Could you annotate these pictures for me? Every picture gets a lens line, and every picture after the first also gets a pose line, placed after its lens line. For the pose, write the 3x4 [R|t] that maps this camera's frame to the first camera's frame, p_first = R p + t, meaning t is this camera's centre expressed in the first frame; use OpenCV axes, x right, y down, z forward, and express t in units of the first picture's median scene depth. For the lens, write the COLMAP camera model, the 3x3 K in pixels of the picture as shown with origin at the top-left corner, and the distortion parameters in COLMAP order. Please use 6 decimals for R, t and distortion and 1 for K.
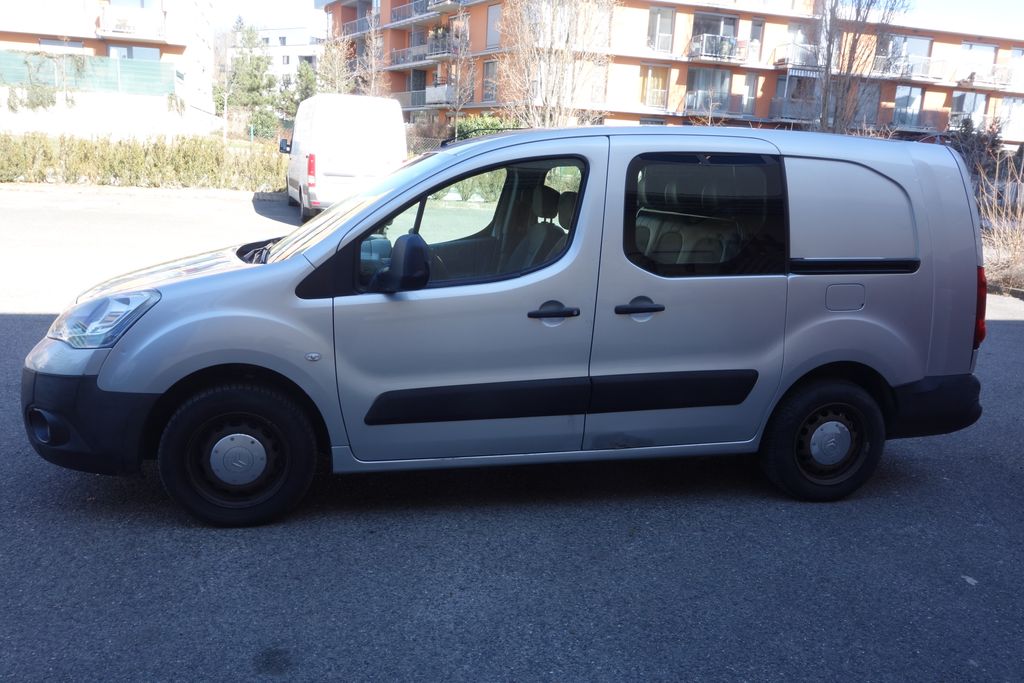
lens RADIAL K [[812.9, 0, 512.0], [0, 812.9, 341.5], [0, 0, 1]] dist [0.000304, 0.000962]
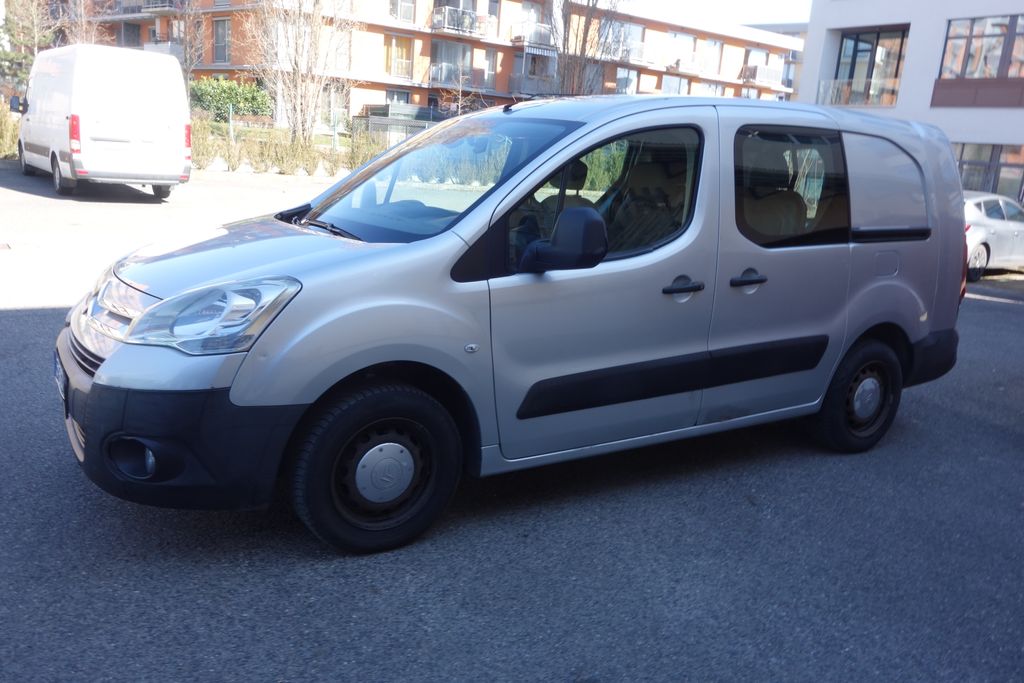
lens RADIAL K [[812.9, 0, 512.0], [0, 812.9, 341.5], [0, 0, 1]] dist [0.000304, 0.000962]
pose [[0.945720, -0.058722, 0.319634, -0.036890], [0.047991, 0.997991, 0.041352, -0.001718], [-0.321420, -0.023768, 0.946638, 0.011555]]
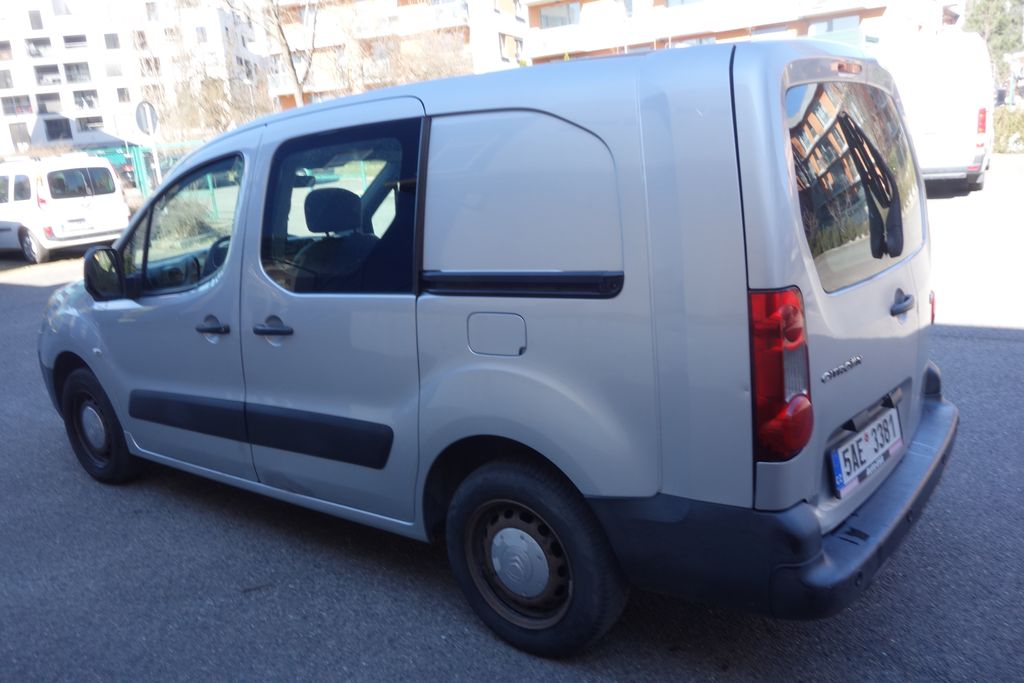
lens RADIAL K [[812.9, 0, 512.0], [0, 812.9, 341.5], [0, 0, 1]] dist [0.000304, 0.000962]
pose [[0.625460, 0.081422, -0.775996, 0.079454], [-0.052810, 0.996677, 0.062012, -0.007743], [0.778467, 0.002194, 0.627682, 0.055299]]
